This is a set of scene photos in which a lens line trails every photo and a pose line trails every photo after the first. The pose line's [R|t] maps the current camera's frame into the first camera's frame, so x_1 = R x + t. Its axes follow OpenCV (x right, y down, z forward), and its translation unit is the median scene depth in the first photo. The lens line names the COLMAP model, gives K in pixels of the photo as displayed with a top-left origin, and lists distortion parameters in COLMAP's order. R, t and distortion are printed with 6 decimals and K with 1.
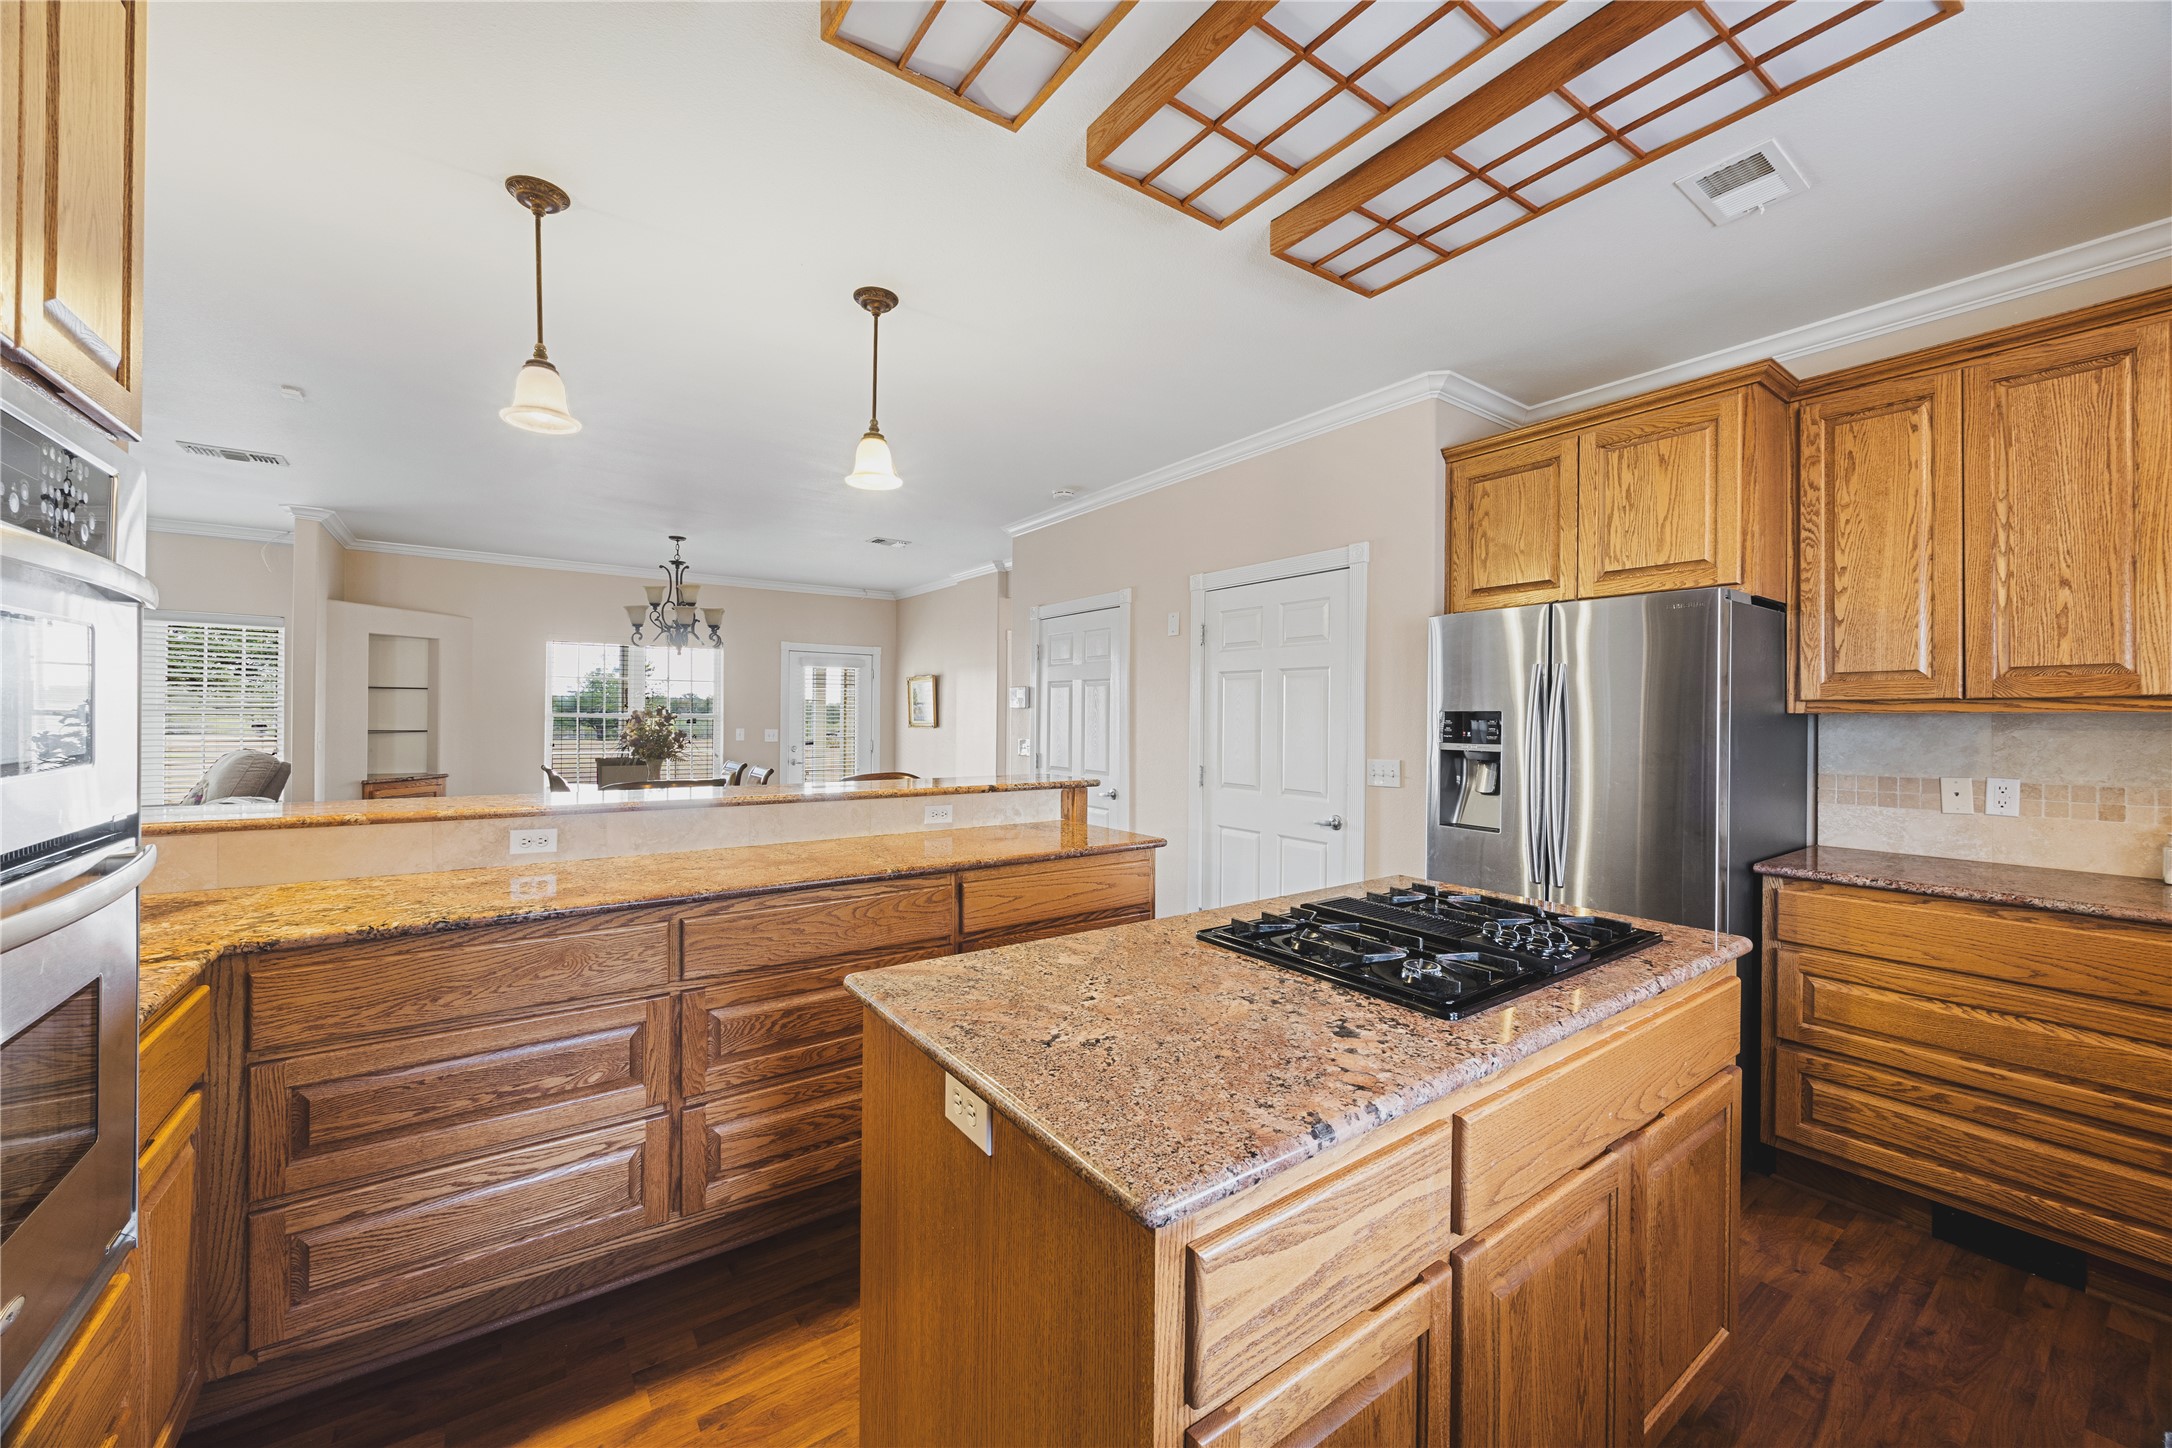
lens RADIAL K [[827.6, 0, 1078.0], [0, 827.6, 711.9], [0, 0, 1]] dist [-0.001947, -0.000375]
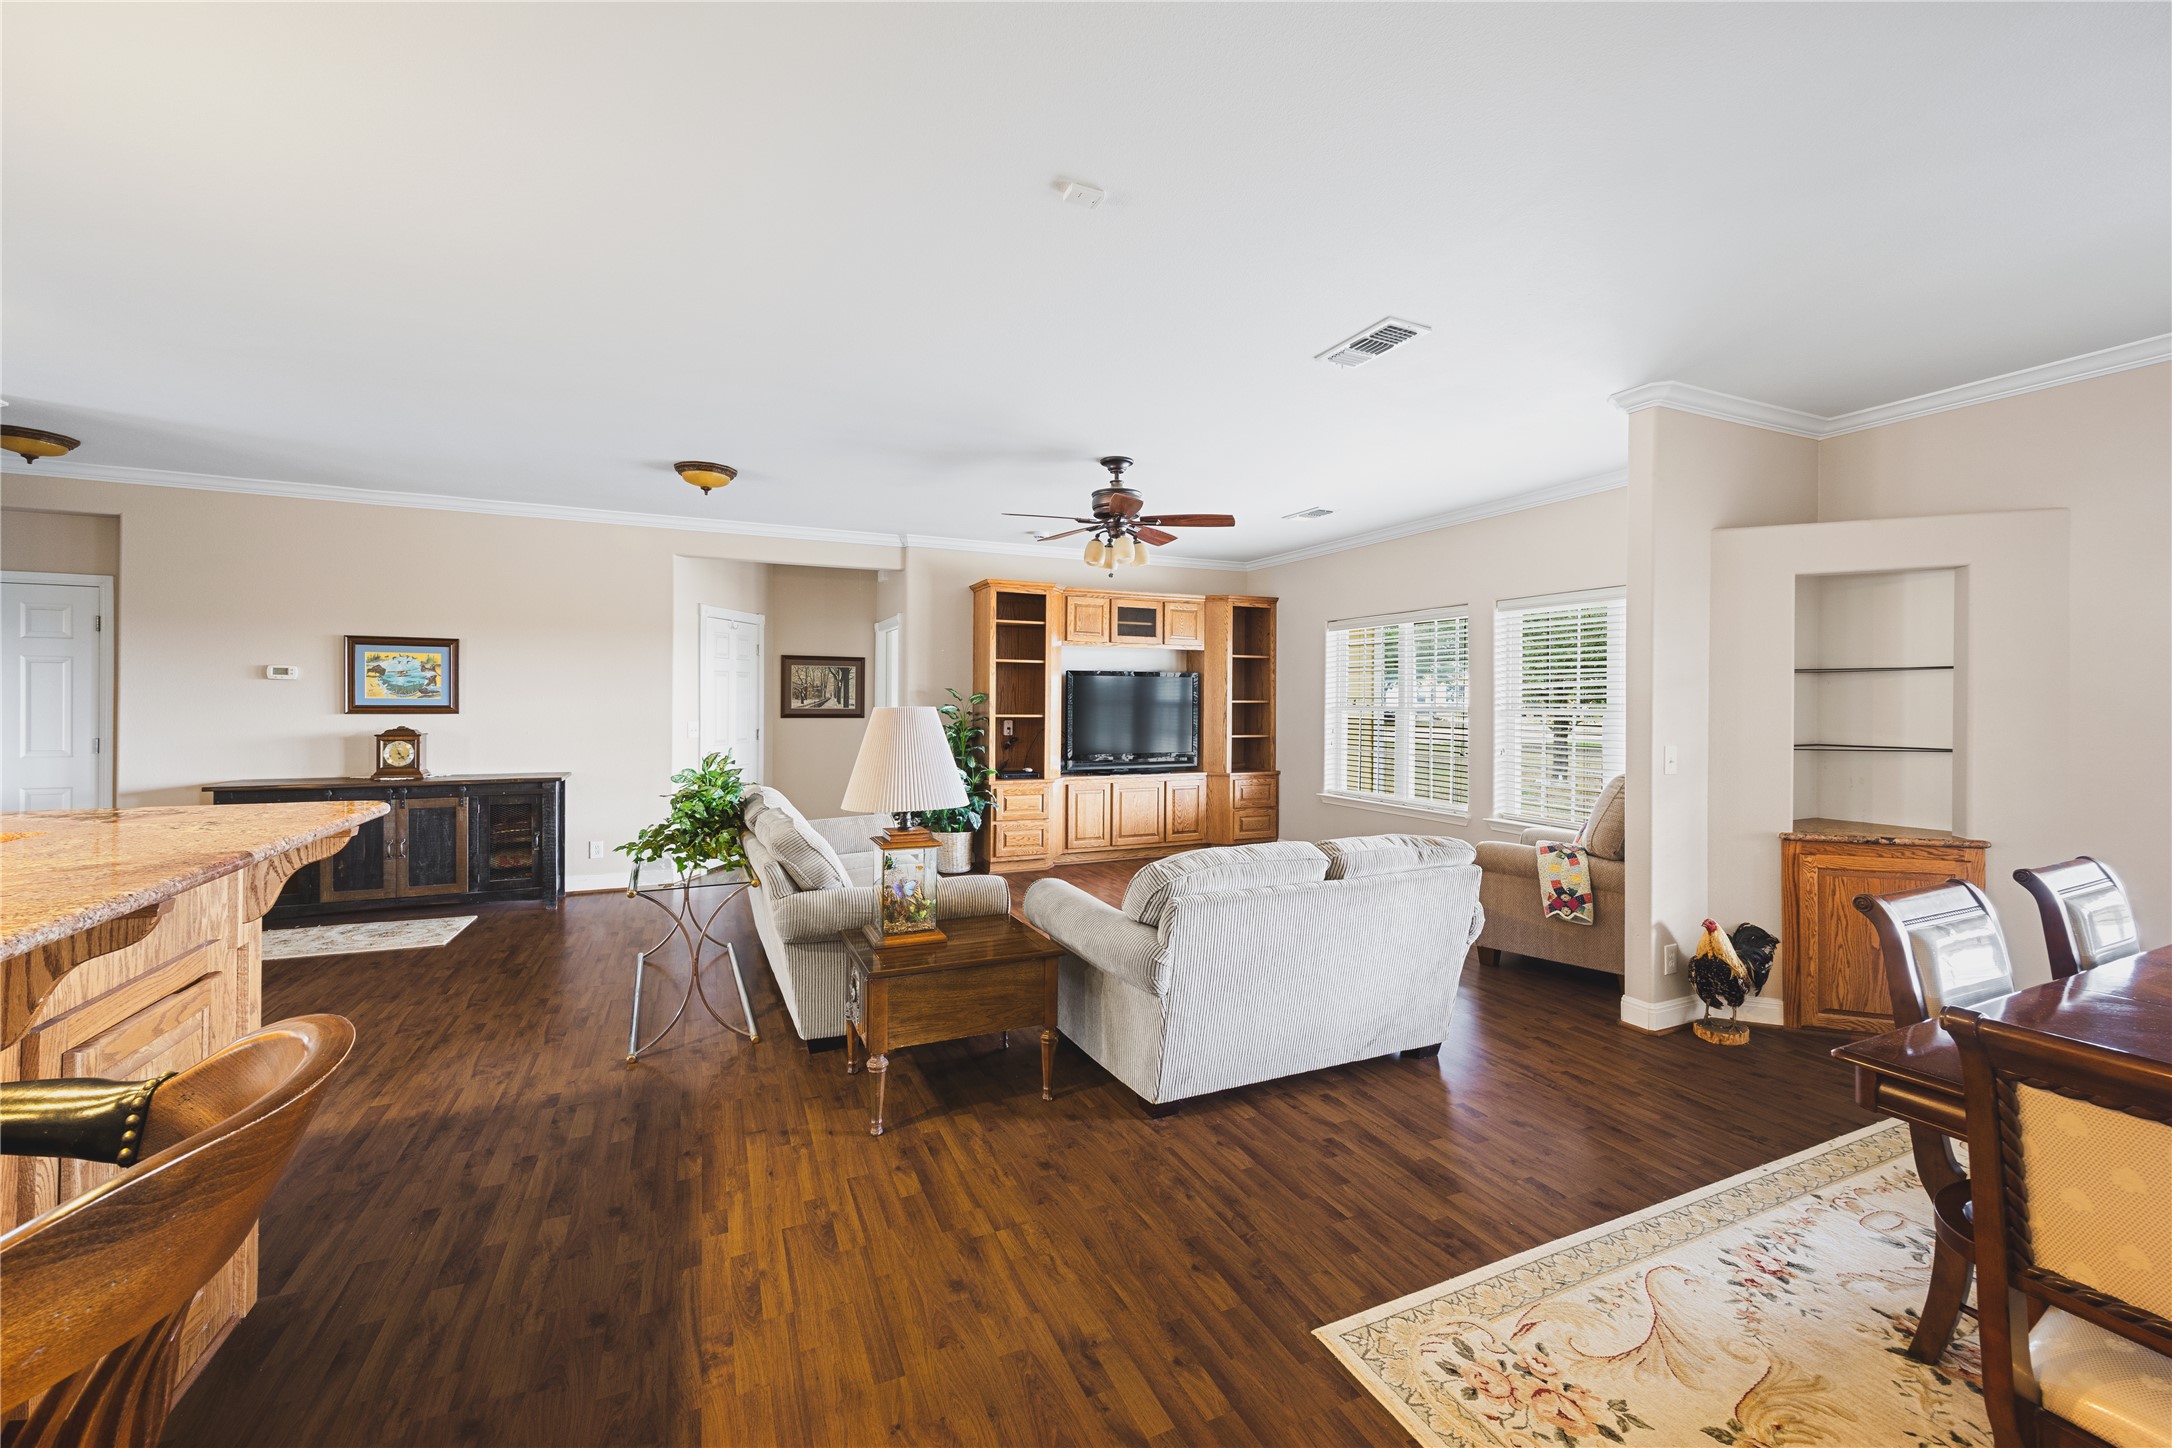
lens RADIAL K [[861.4, 0, 1091.4], [0, 861.4, 699.9], [0, 0, 1]] dist [0.008161, -0.001750]
pose [[-0.190528, -0.018162, -0.981514, -0.490909], [-0.003399, 0.999835, -0.017841, 0.007430], [0.981676, -0.000063, -0.190558, 1.645976]]
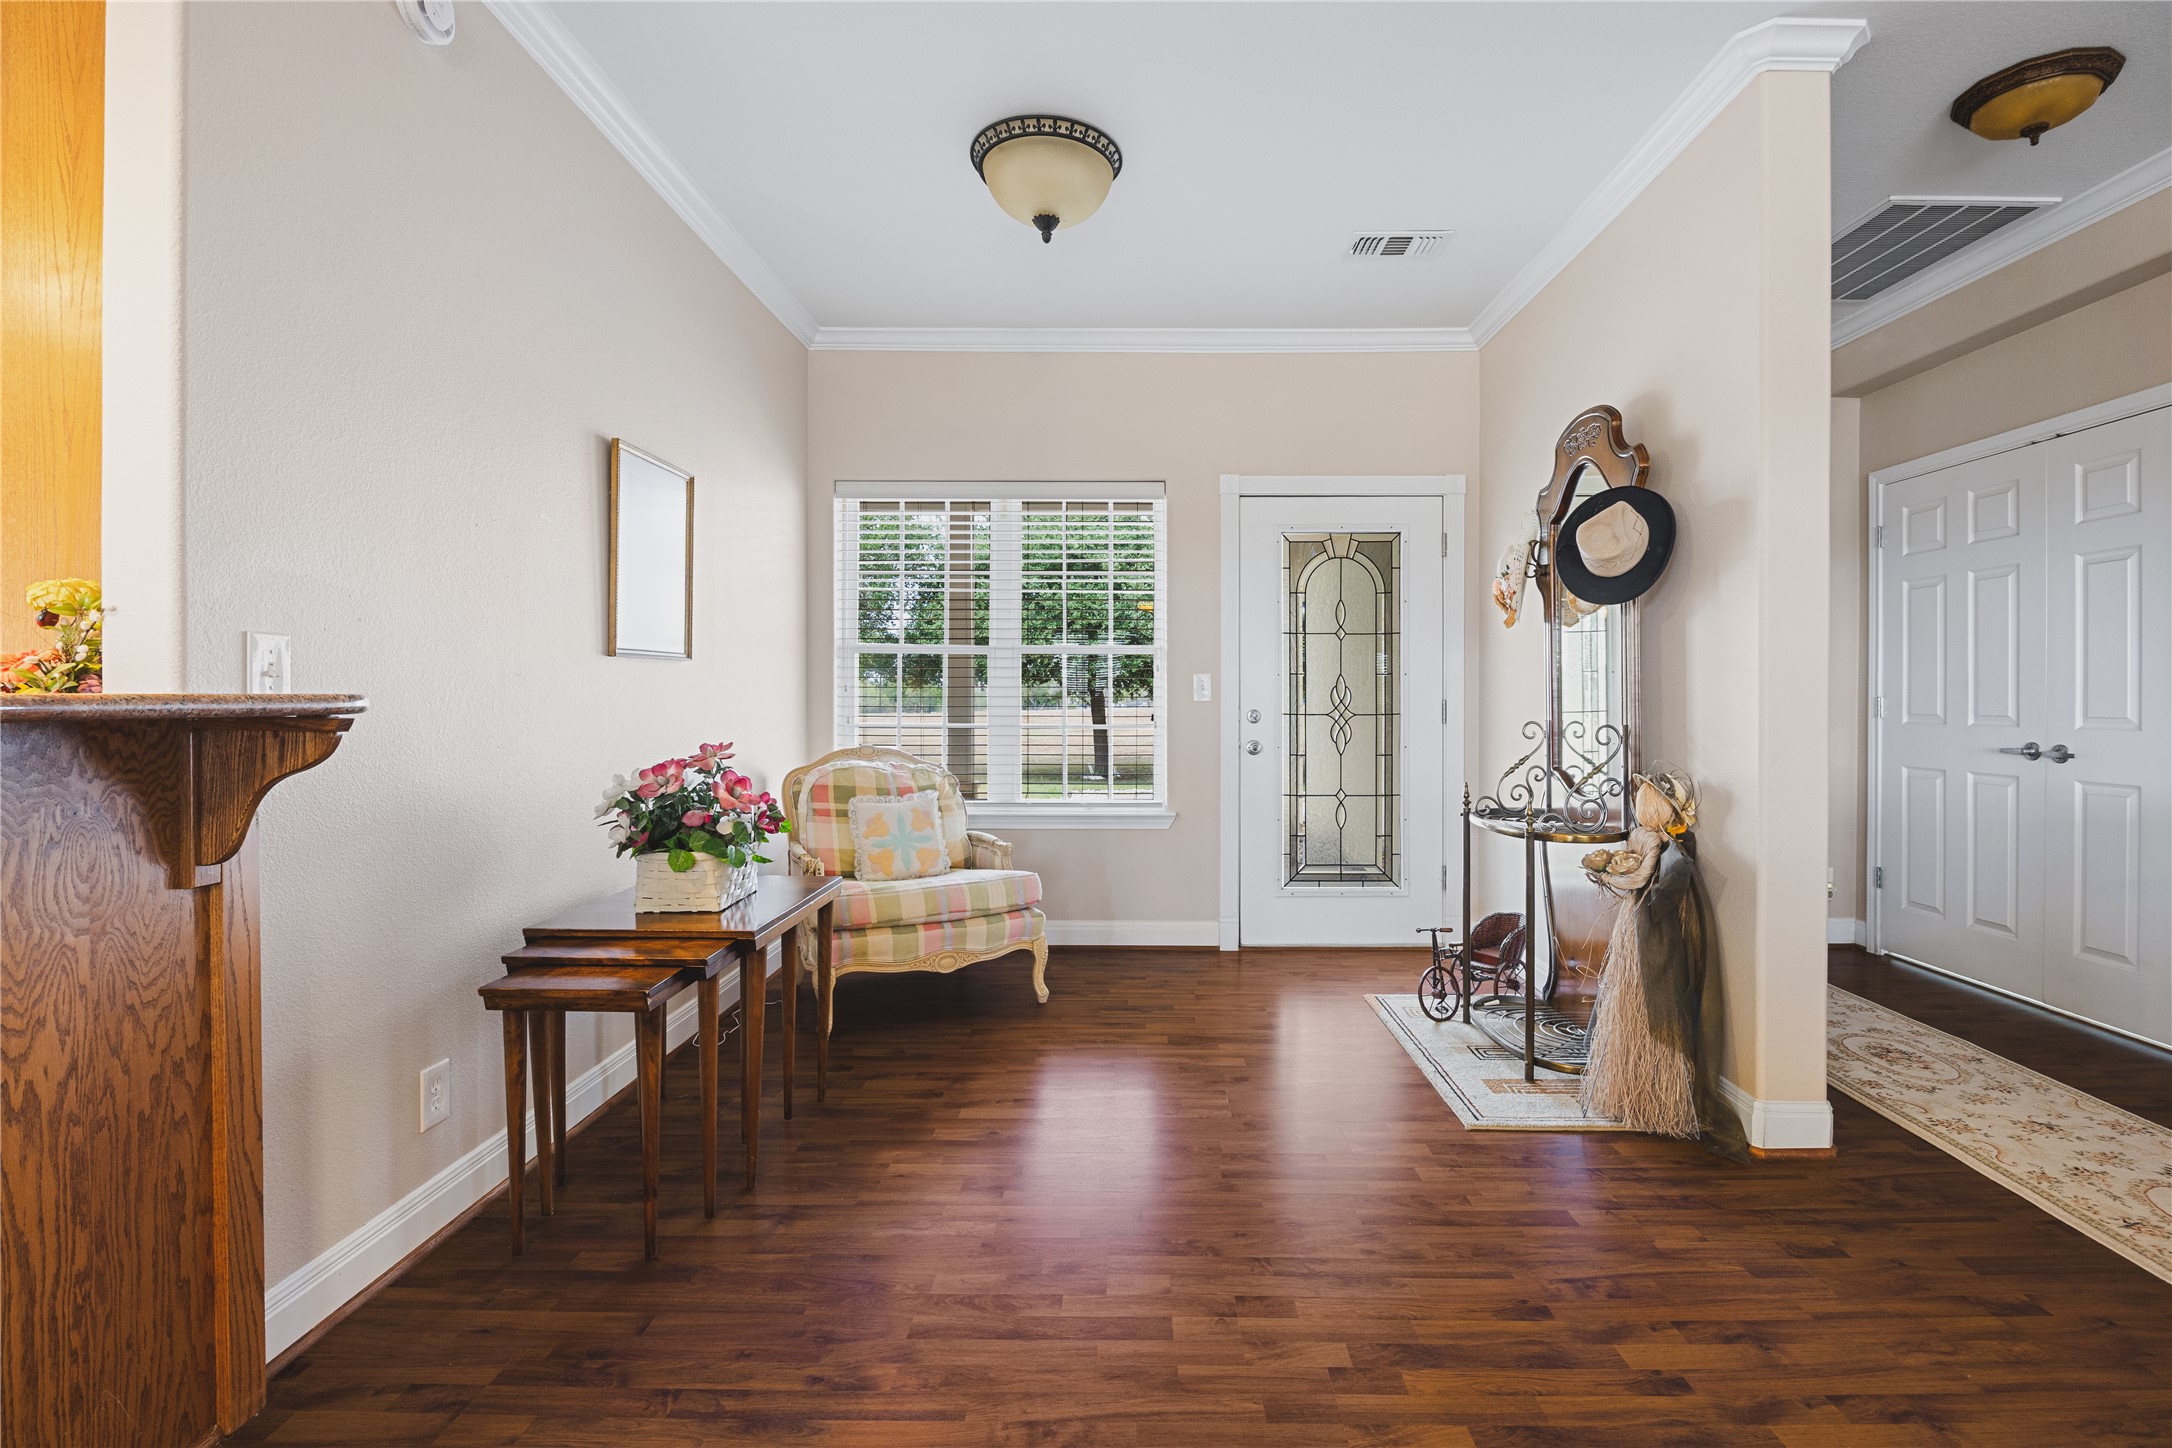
lens RADIAL K [[977.6, 0, 1128.0], [0, 977.6, 702.9], [0, 0, 1]] dist [-0.013865, 0.001039]
pose [[-0.813082, -0.016777, 0.581908, -1.696095], [-0.015199, 0.999856, 0.007590, 0.095439], [-0.581951, -0.002673, -0.813219, 0.483541]]
